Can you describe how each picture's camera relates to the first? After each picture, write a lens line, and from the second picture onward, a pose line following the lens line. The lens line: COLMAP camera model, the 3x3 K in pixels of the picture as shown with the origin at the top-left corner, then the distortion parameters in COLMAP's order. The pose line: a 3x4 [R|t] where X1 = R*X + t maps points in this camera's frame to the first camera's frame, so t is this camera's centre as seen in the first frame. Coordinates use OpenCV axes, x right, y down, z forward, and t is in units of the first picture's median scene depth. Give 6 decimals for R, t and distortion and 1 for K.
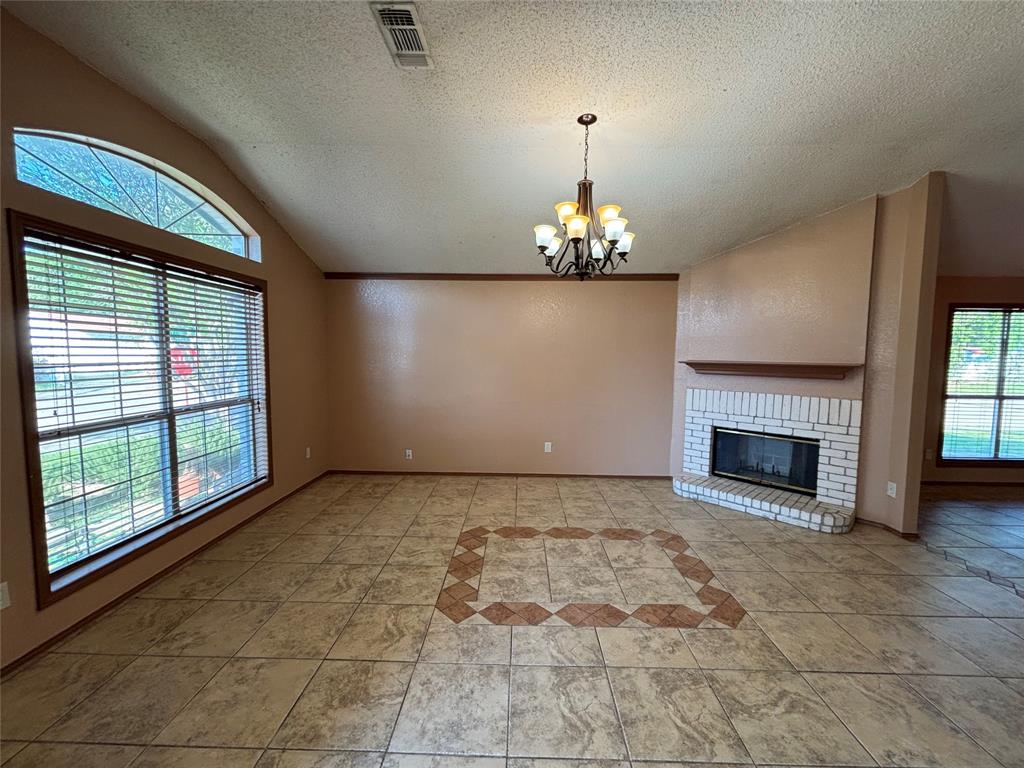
lens RADIAL K [[416.4, 0, 510.4], [0, 416.4, 376.5], [0, 0, 1]] dist [0.001945, -0.001632]
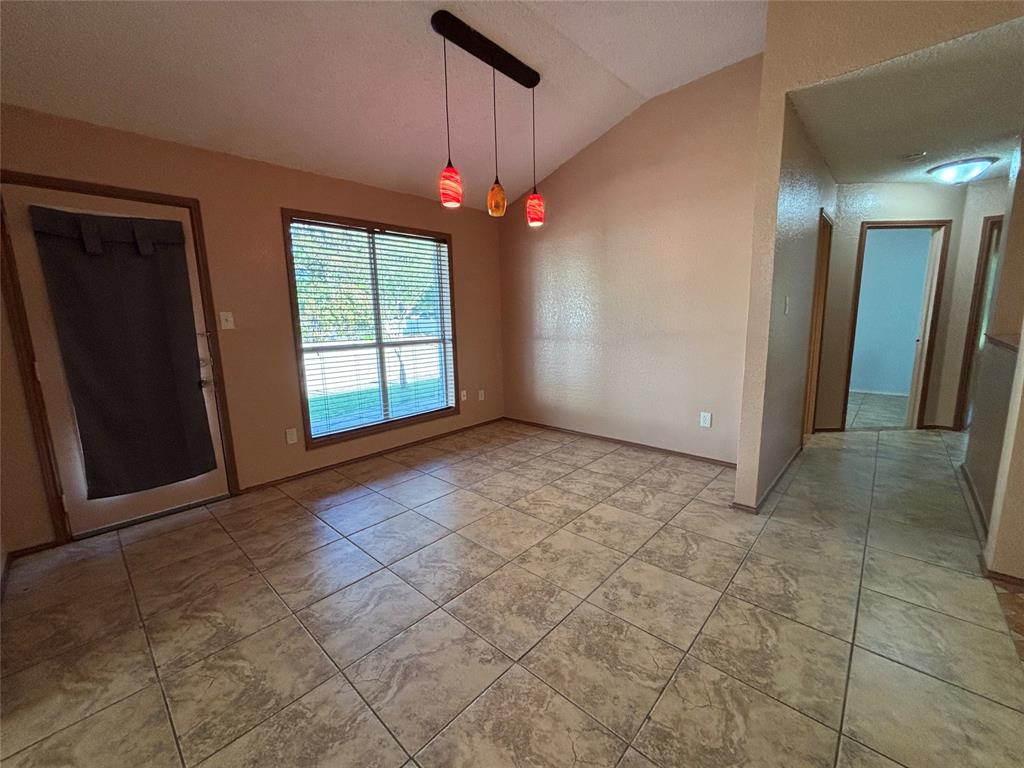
lens RADIAL K [[416.4, 0, 513.1], [0, 416.4, 382.6], [0, 0, 1]] dist [0.001945, -0.001632]
pose [[0.659987, -0.143212, 0.737501, 1.004365], [0.077176, 0.989394, 0.123061, 0.057991], [-0.747302, -0.024301, 0.664040, 0.371786]]
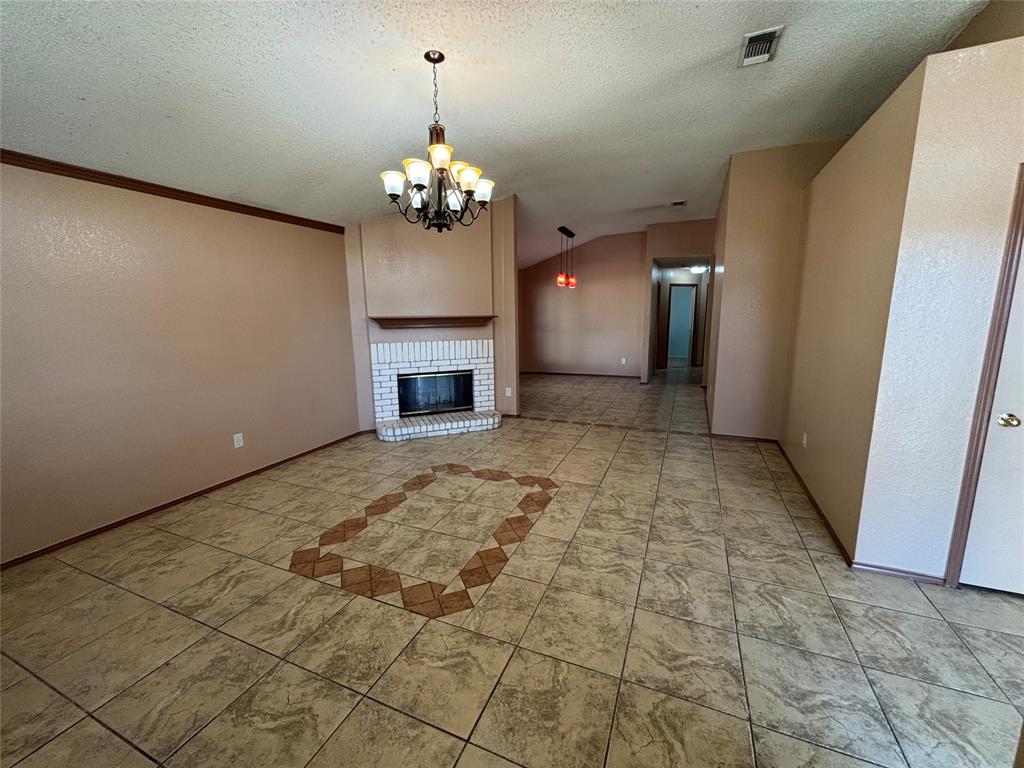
lens RADIAL K [[416.4, 0, 512.4], [0, 416.4, 380.2], [0, 0, 1]] dist [0.001945, -0.001632]
pose [[0.365890, -0.167095, 0.915535, -0.541809], [0.070594, 0.985899, 0.151724, -0.018894], [-0.927977, 0.009117, 0.372527, 0.367048]]
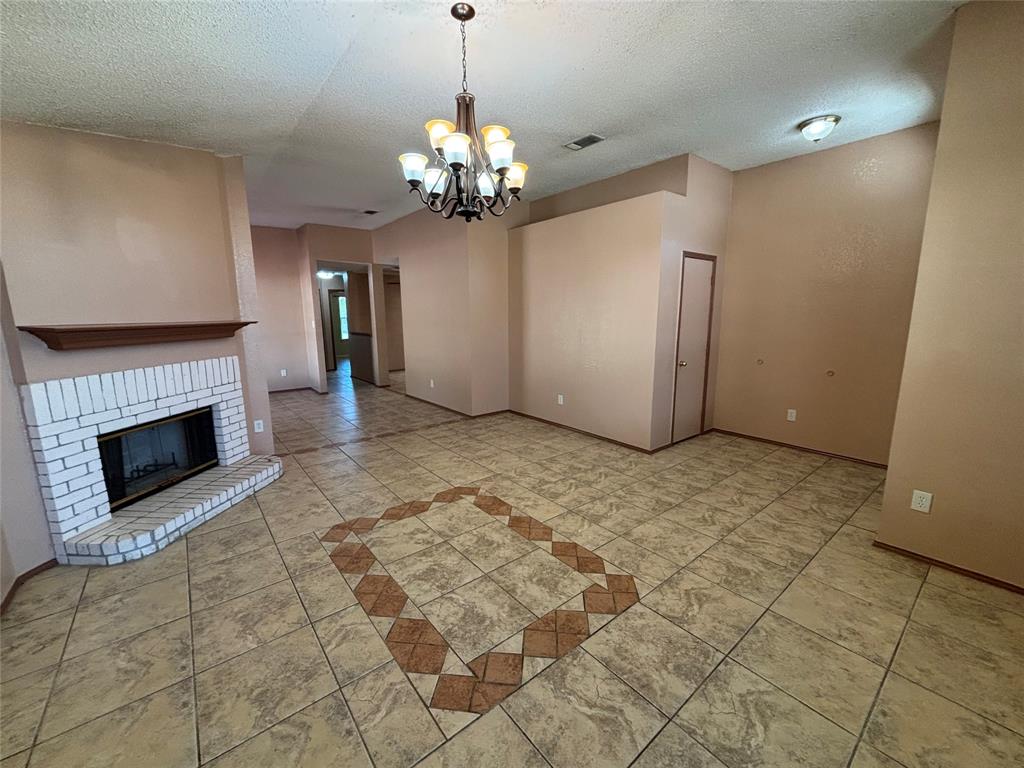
lens RADIAL K [[416.4, 0, 513.5], [0, 416.4, 381.9], [0, 0, 1]] dist [0.001945, -0.001632]
pose [[-0.652144, -0.131486, 0.746606, -0.409926], [0.045391, 0.976305, 0.211586, -0.067285], [-0.756735, 0.171874, -0.630723, 1.138716]]
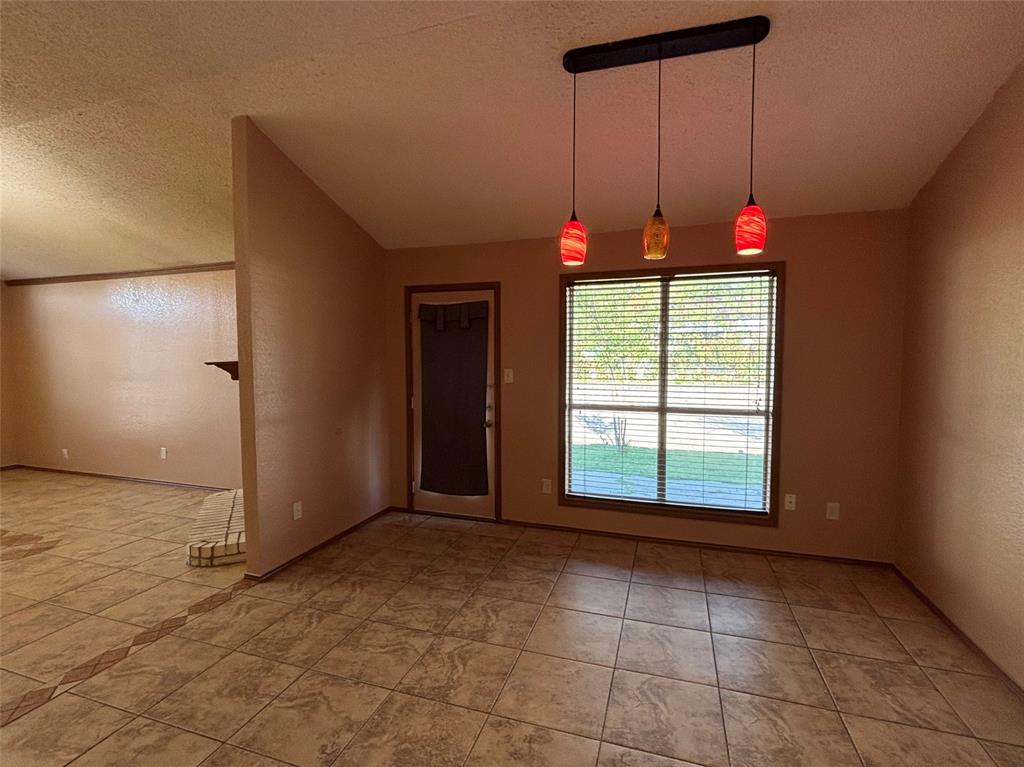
lens RADIAL K [[489.1, 0, 507.8], [0, 489.1, 380.8], [0, 0, 1]] dist [0.014075, -0.003805]
pose [[0.955176, 0.005410, -0.295988, 1.582046], [-0.006893, 0.999968, -0.003969, 0.011692], [0.295957, 0.005831, 0.955183, 0.240376]]
